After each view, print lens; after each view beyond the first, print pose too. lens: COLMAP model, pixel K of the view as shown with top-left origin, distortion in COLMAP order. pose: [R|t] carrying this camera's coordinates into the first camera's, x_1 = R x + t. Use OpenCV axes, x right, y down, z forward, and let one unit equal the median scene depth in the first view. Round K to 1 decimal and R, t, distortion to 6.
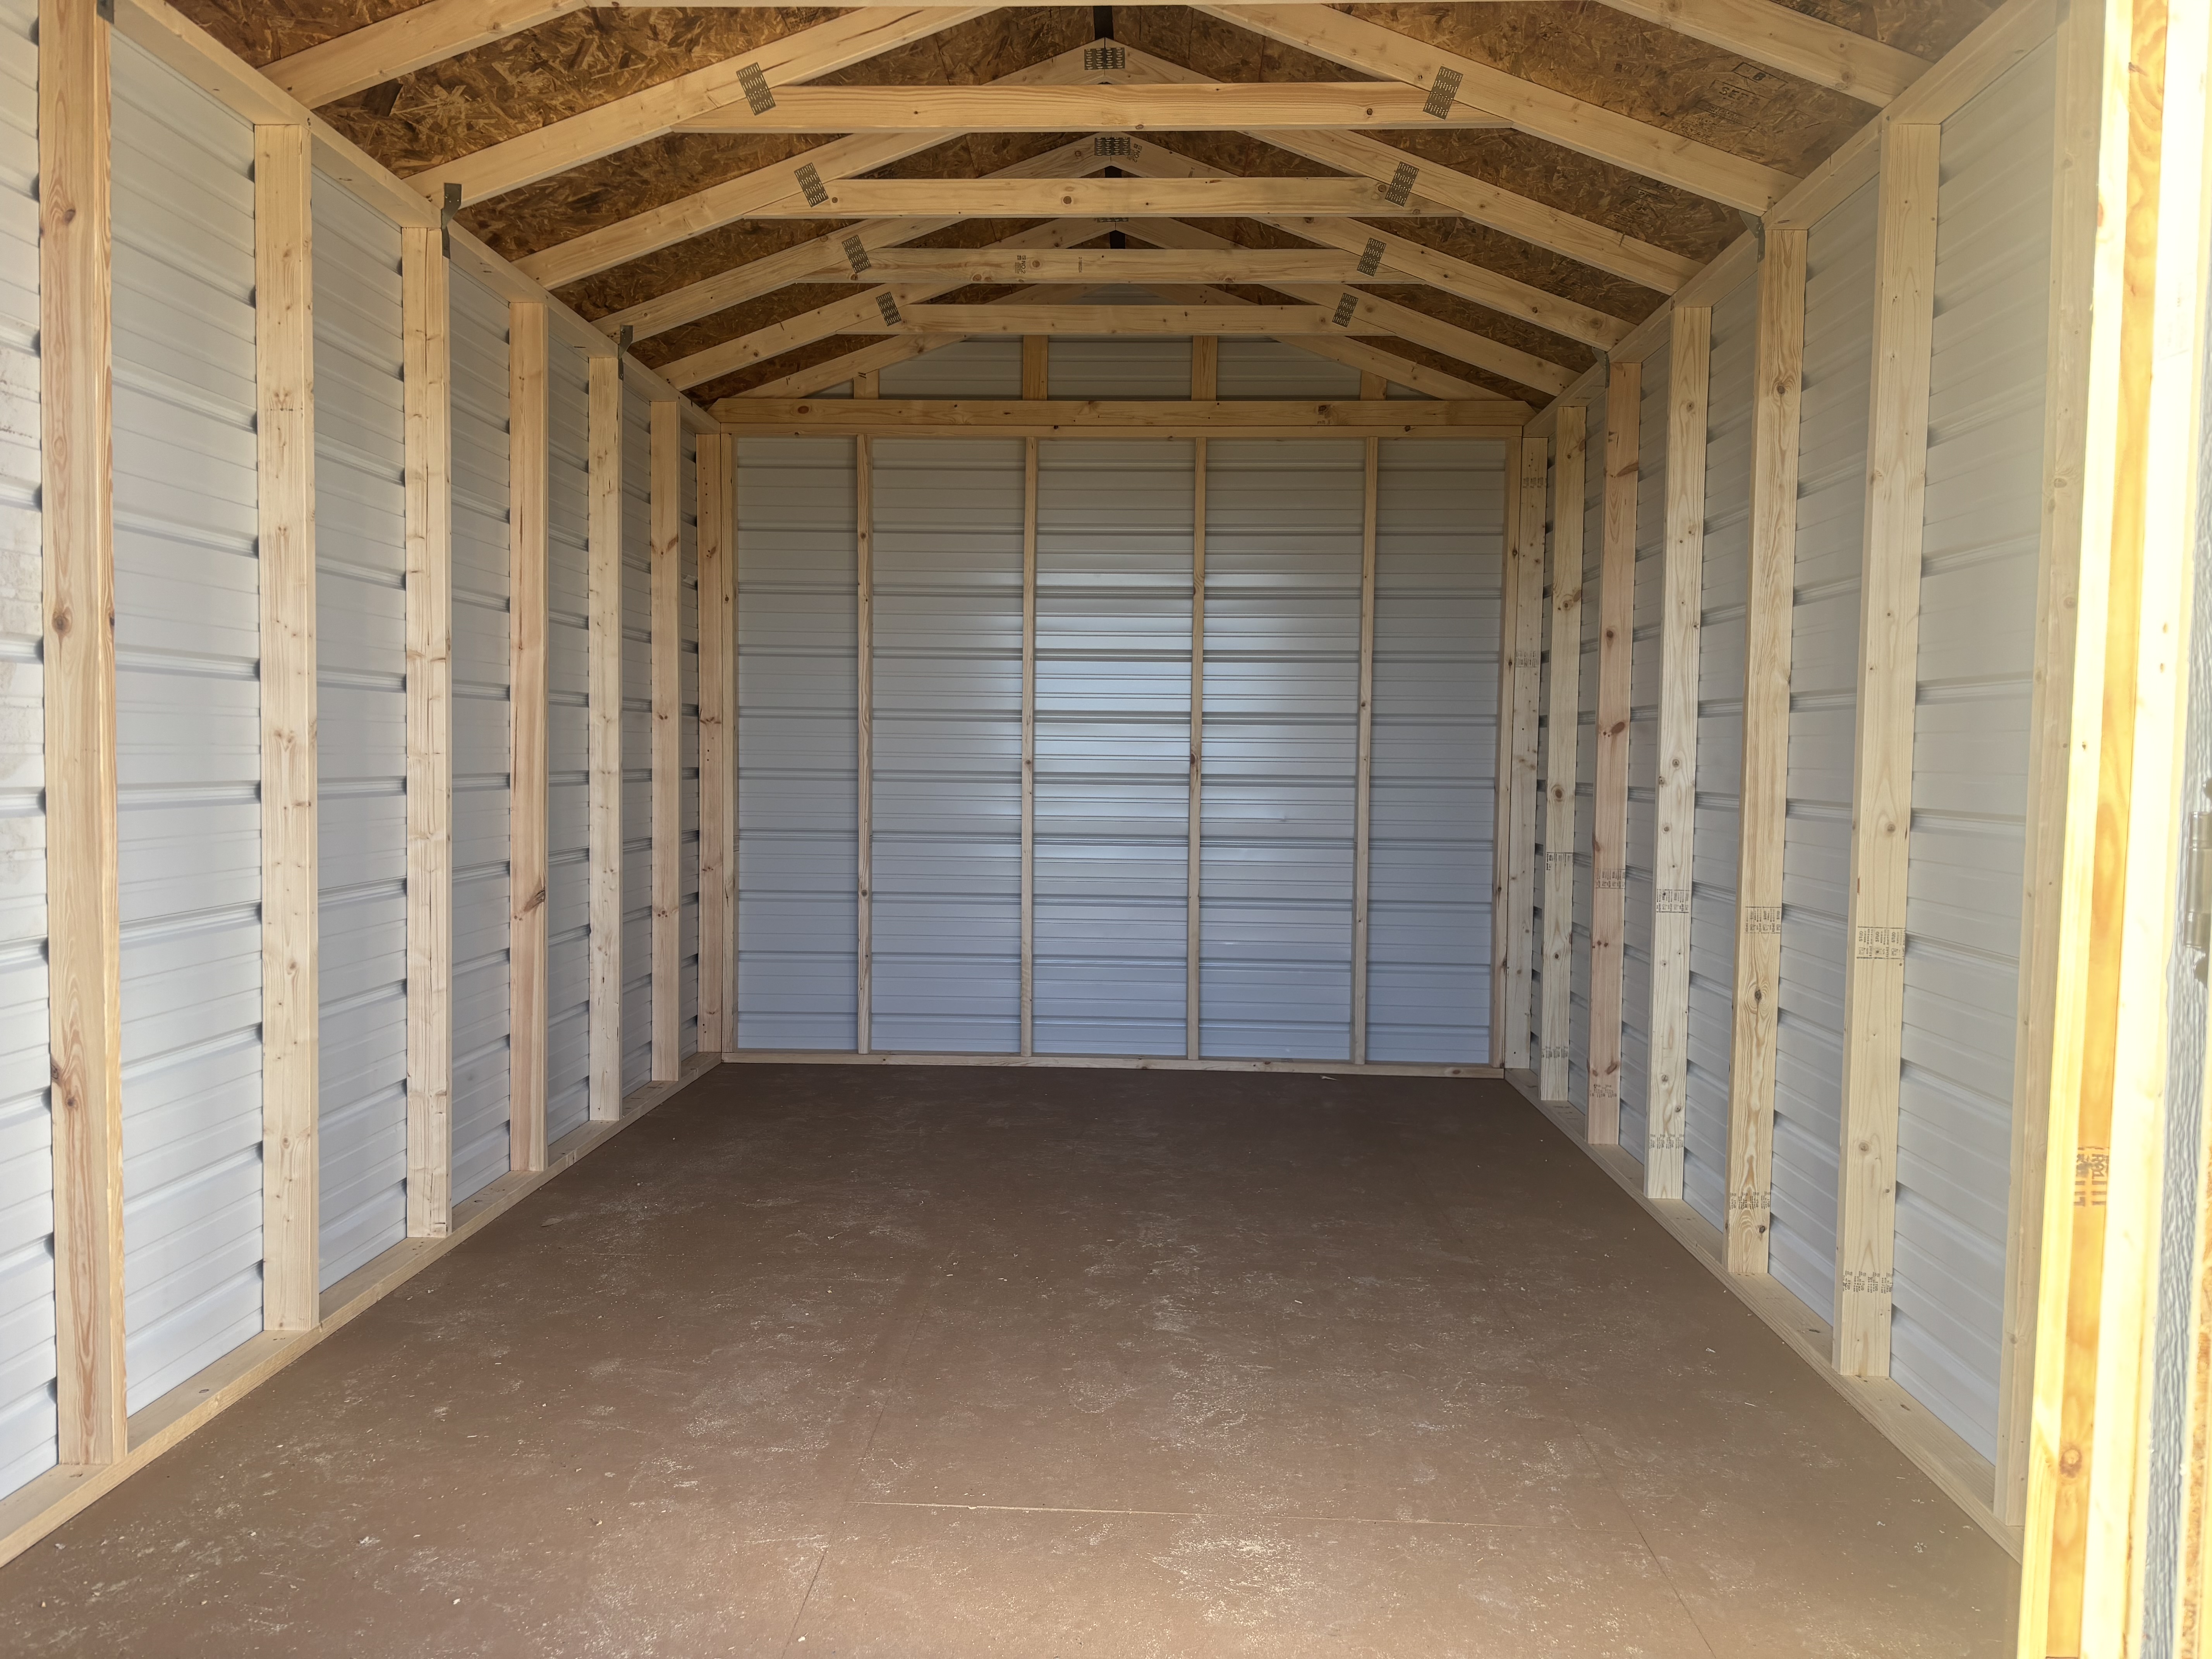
lens RADIAL K [[1701.1, 0, 1098.4], [0, 1701.1, 830.3], [0, 0, 1]] dist [0.058397, -0.072900]
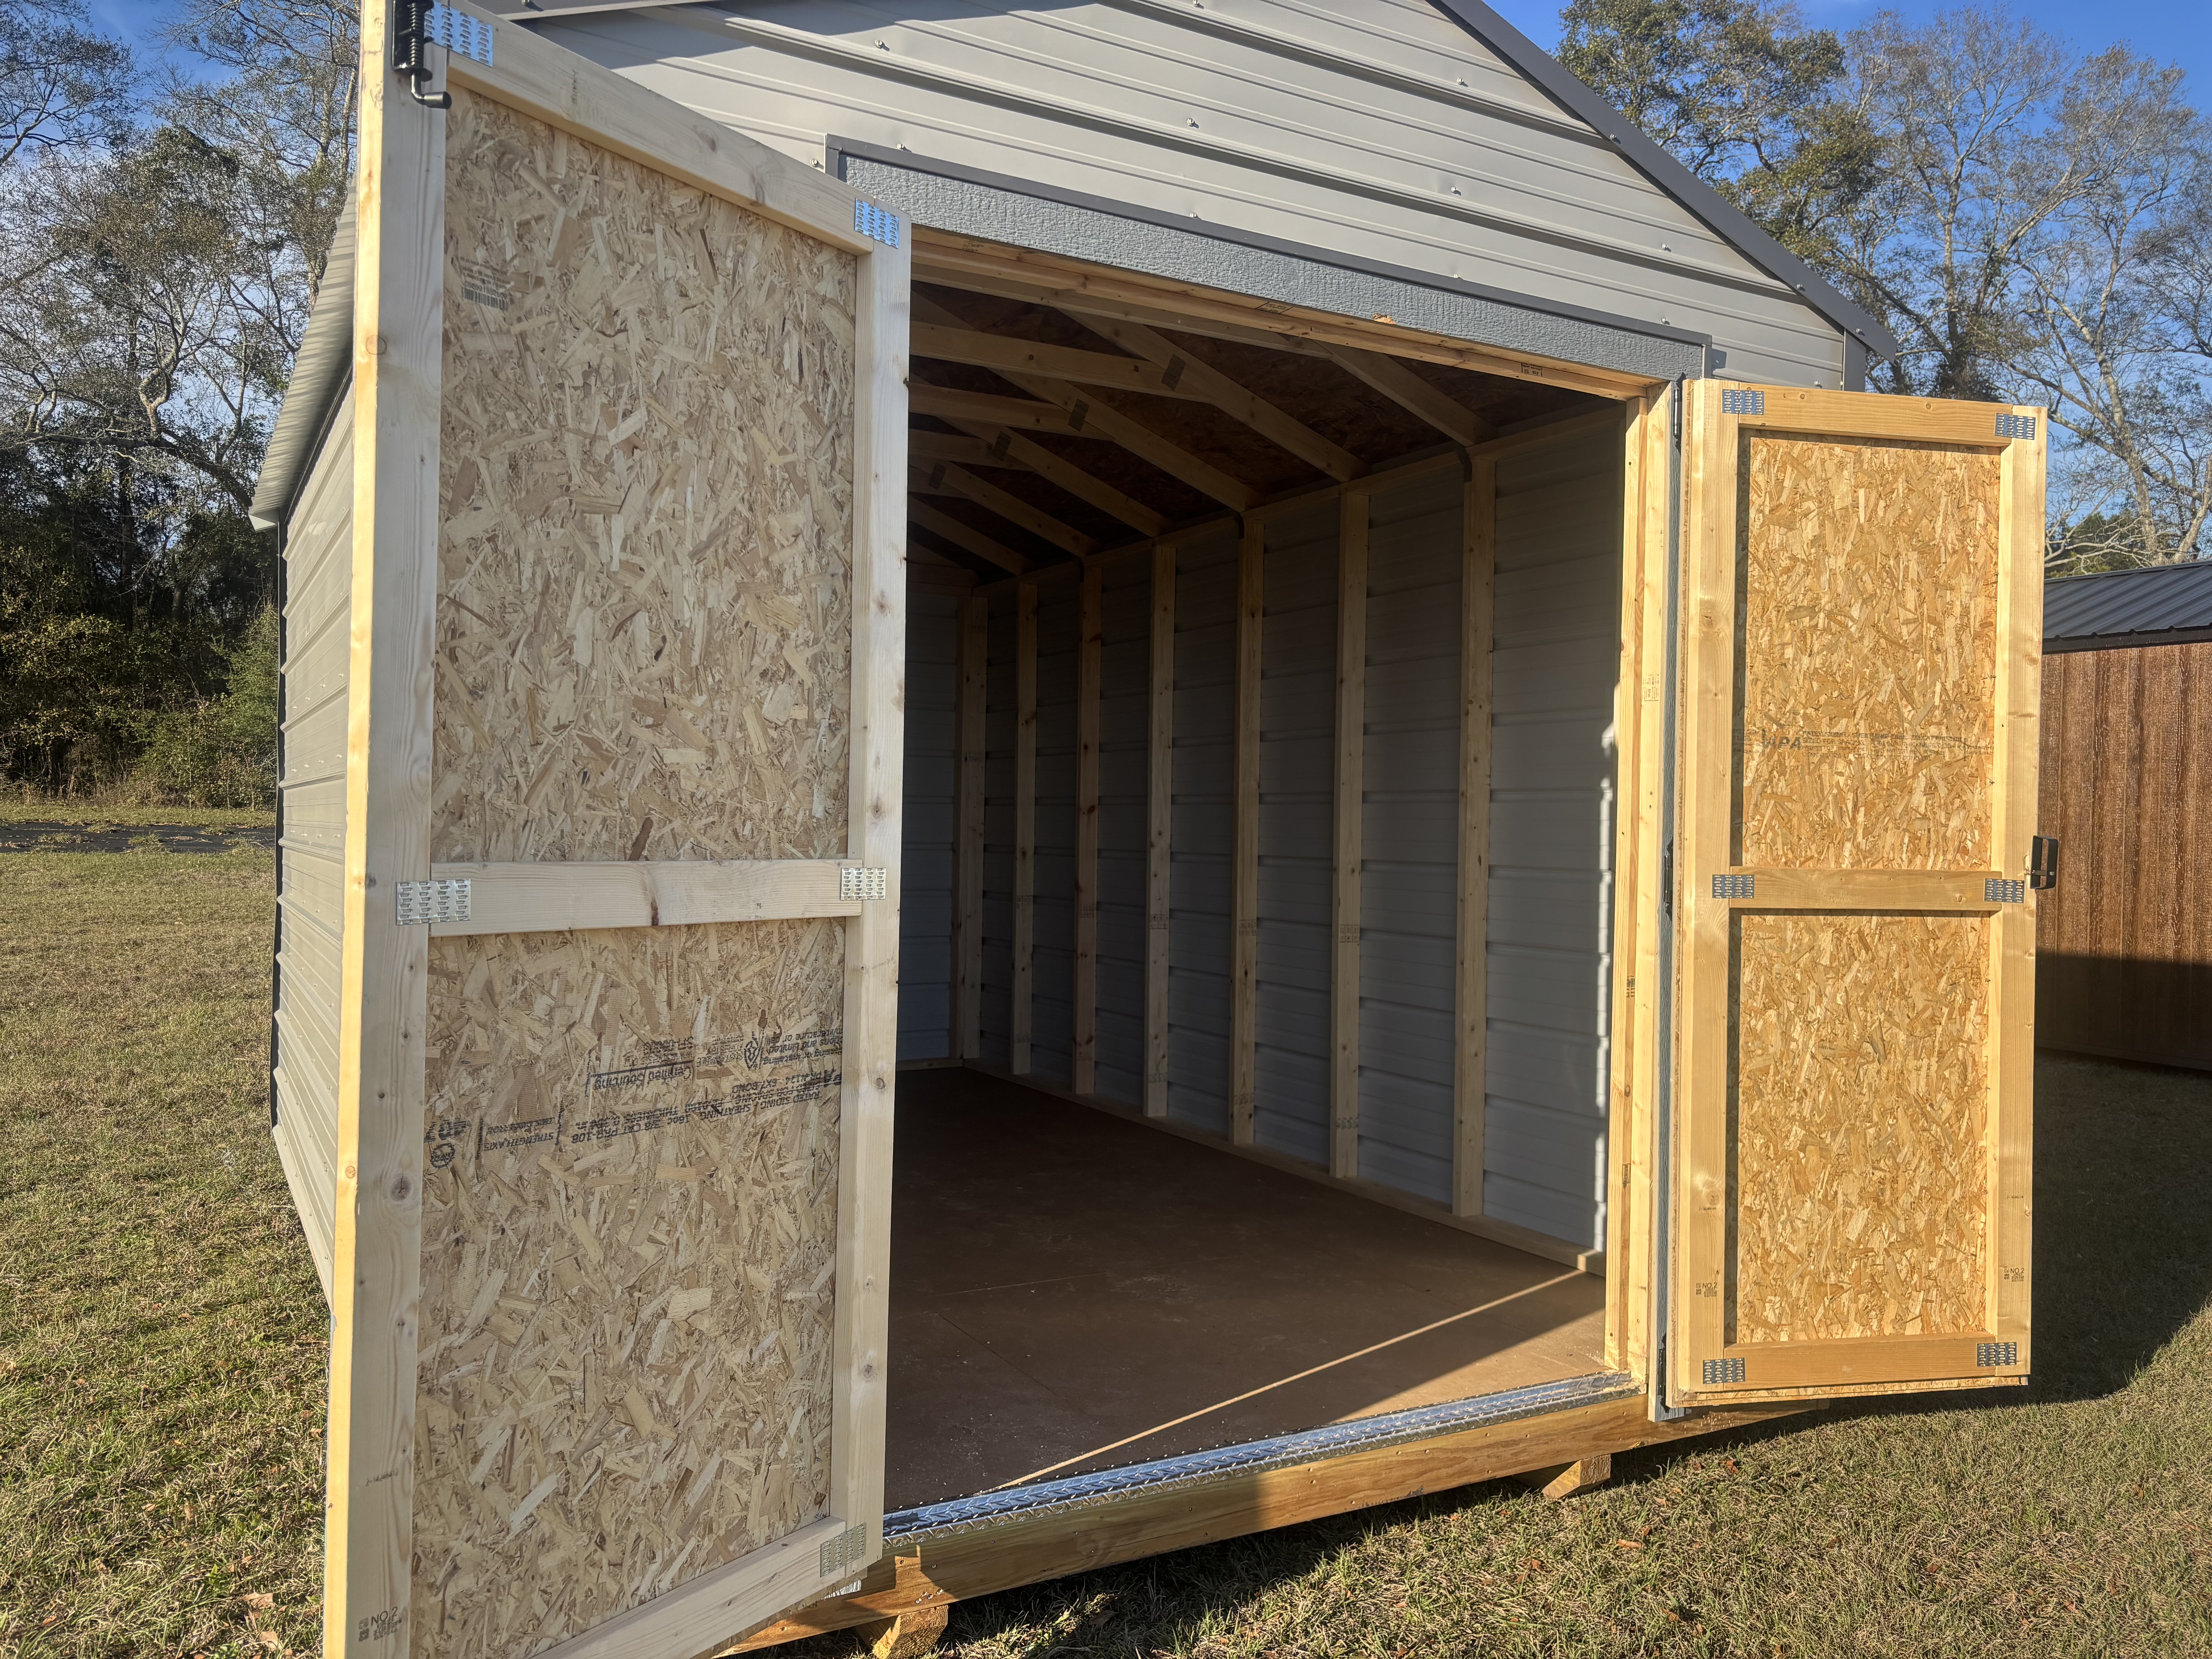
lens RADIAL K [[1701.1, 0, 1102.9], [0, 1701.1, 806.5], [0, 0, 1]] dist [0.058397, -0.072900]
pose [[0.855489, 0.012742, 0.517663, -0.593238], [0.014156, 0.998748, -0.047978, 0.011347], [-0.517627, 0.048373, 0.854238, -0.350451]]
